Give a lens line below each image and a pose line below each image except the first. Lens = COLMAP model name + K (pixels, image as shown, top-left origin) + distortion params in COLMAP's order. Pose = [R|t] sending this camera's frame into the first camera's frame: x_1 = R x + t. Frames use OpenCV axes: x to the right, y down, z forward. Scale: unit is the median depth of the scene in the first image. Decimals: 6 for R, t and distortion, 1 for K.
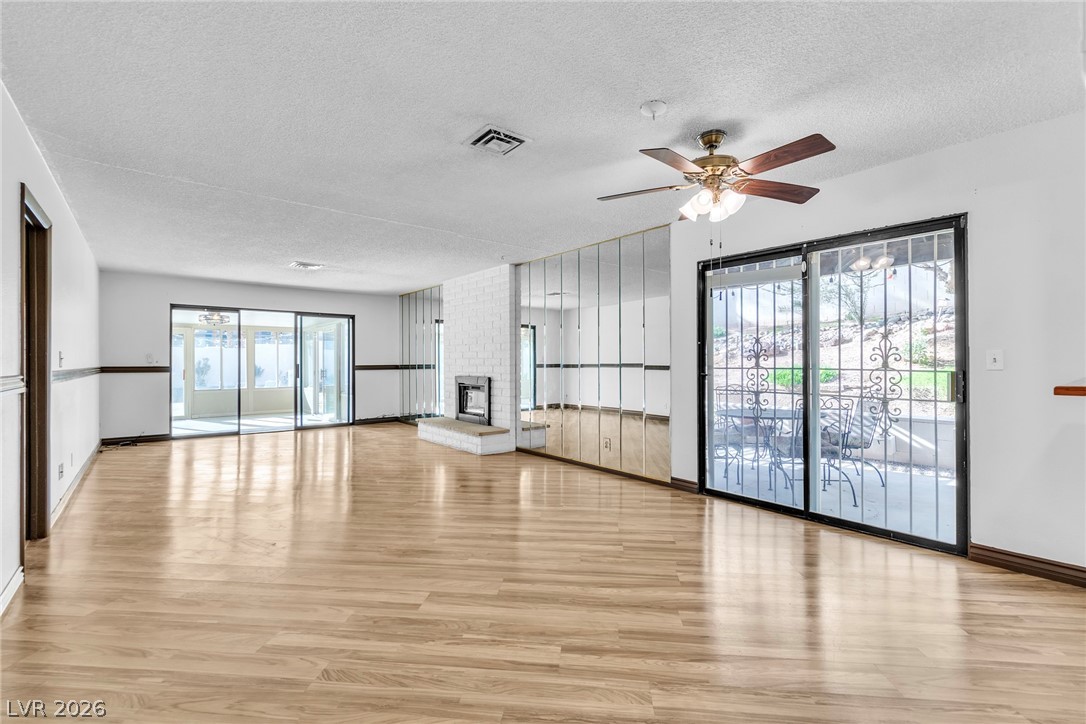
lens RADIAL K [[486.5, 0, 544.1], [0, 486.5, 360.3], [0, 0, 1]] dist [0.003497, -0.000408]
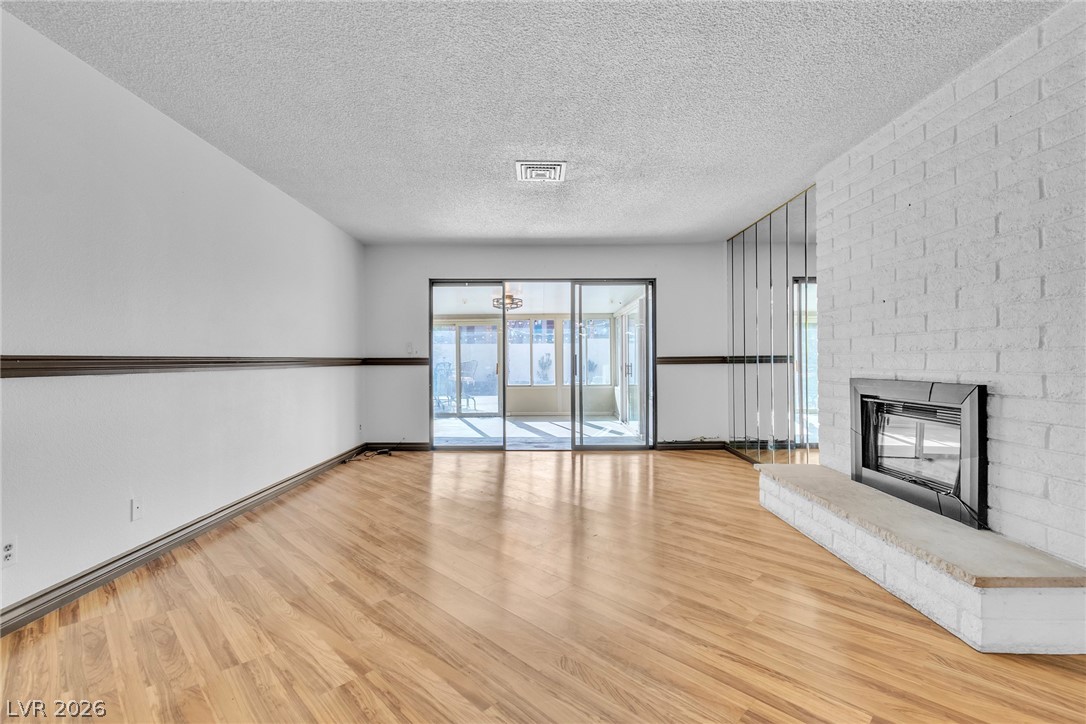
lens RADIAL K [[486.5, 0, 536.9], [0, 486.5, 360.9], [0, 0, 1]] dist [0.003497, -0.000408]
pose [[0.766715, -0.000311, -0.641988, -0.116256], [0.005205, 0.999970, 0.005732, 0.013350], [0.641967, -0.007736, 0.766694, 0.485084]]
